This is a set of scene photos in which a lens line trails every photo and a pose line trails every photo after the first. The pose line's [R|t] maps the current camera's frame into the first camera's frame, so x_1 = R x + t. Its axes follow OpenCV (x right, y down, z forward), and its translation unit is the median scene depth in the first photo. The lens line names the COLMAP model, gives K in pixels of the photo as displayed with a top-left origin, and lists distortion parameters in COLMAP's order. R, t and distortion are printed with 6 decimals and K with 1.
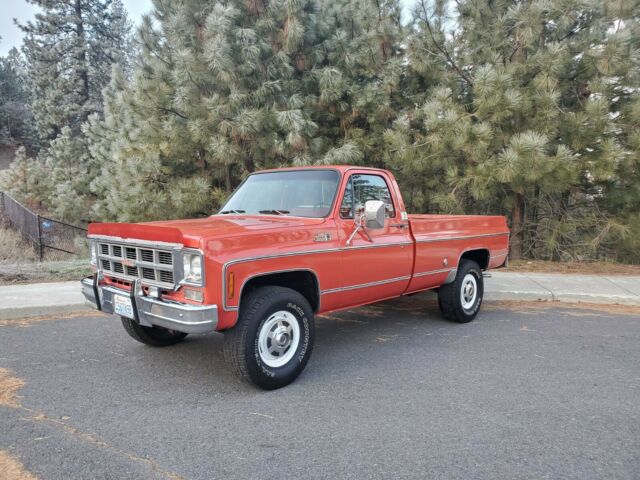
lens RADIAL K [[566.8, 0, 320.0], [0, 566.8, 240.0], [0, 0, 1]] dist [0.003284, -0.008590]
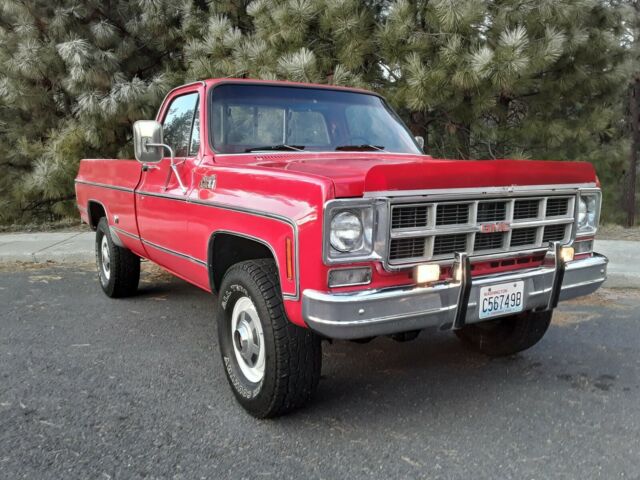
lens RADIAL K [[566.8, 0, 320.0], [0, 566.8, 240.0], [0, 0, 1]] dist [0.003284, -0.008590]
pose [[0.235751, -0.164320, 0.957821, -0.948608], [0.051688, 0.986326, 0.156489, -0.049272], [-0.970438, 0.012615, 0.241021, 1.029575]]
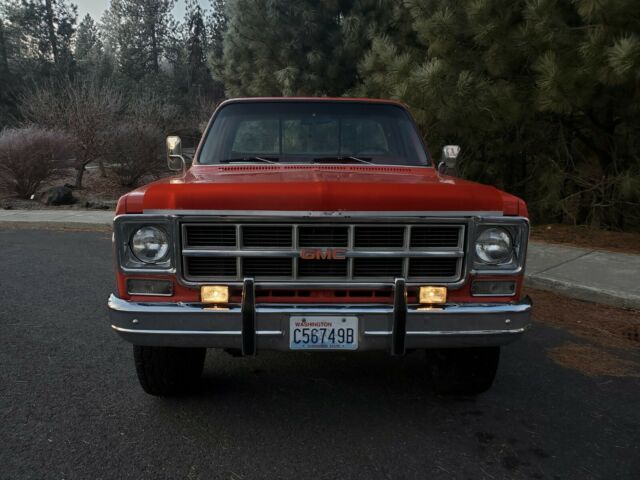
lens RADIAL K [[465.7, 0, 320.0], [0, 465.7, 240.0], [0, 0, 1]] dist [0.033633, -0.000677]
pose [[0.686456, -0.152206, 0.711063, -0.653147], [0.045243, 0.984894, 0.167144, -0.048602], [-0.725762, -0.082566, 0.682973, 0.691444]]
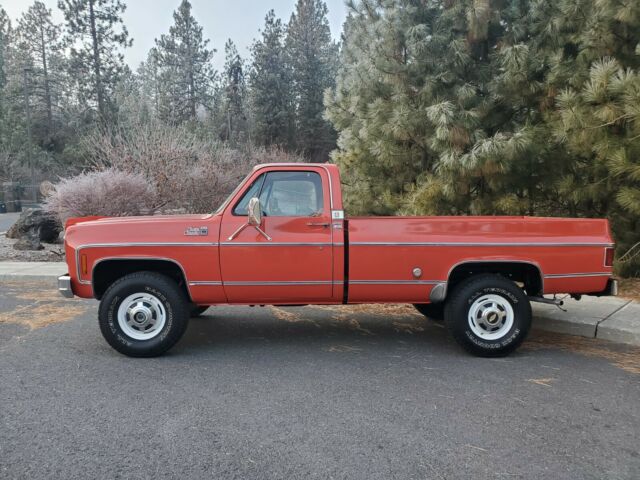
lens RADIAL K [[491.3, 0, 320.0], [0, 491.3, 240.0], [0, 0, 1]] dist [0.003668, 0.038932]
pose [[0.724223, -0.062067, 0.686767, -0.782058], [0.029110, 0.997805, 0.059480, -0.076774], [-0.688951, -0.023085, 0.724440, 1.296478]]
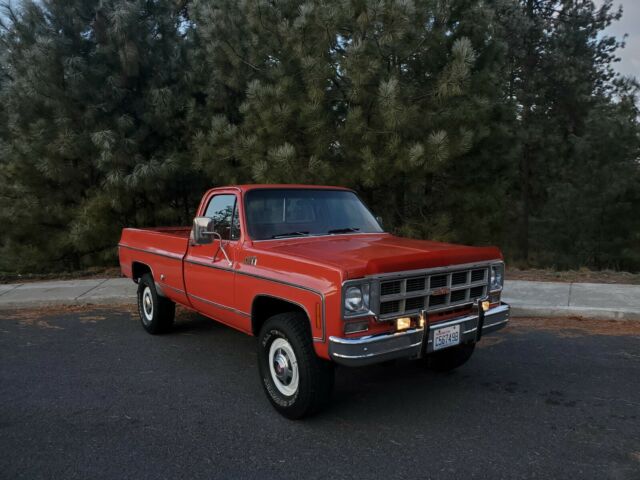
lens RADIAL K [[469.9, 0, 310.5], [0, 469.9, 243.6], [0, 0, 1]] dist [-0.007337, 0.035187]
pose [[0.164615, -0.109273, 0.980286, -1.131758], [0.055083, 0.993312, 0.101475, -0.131380], [-0.984819, 0.037293, 0.169534, 1.073615]]
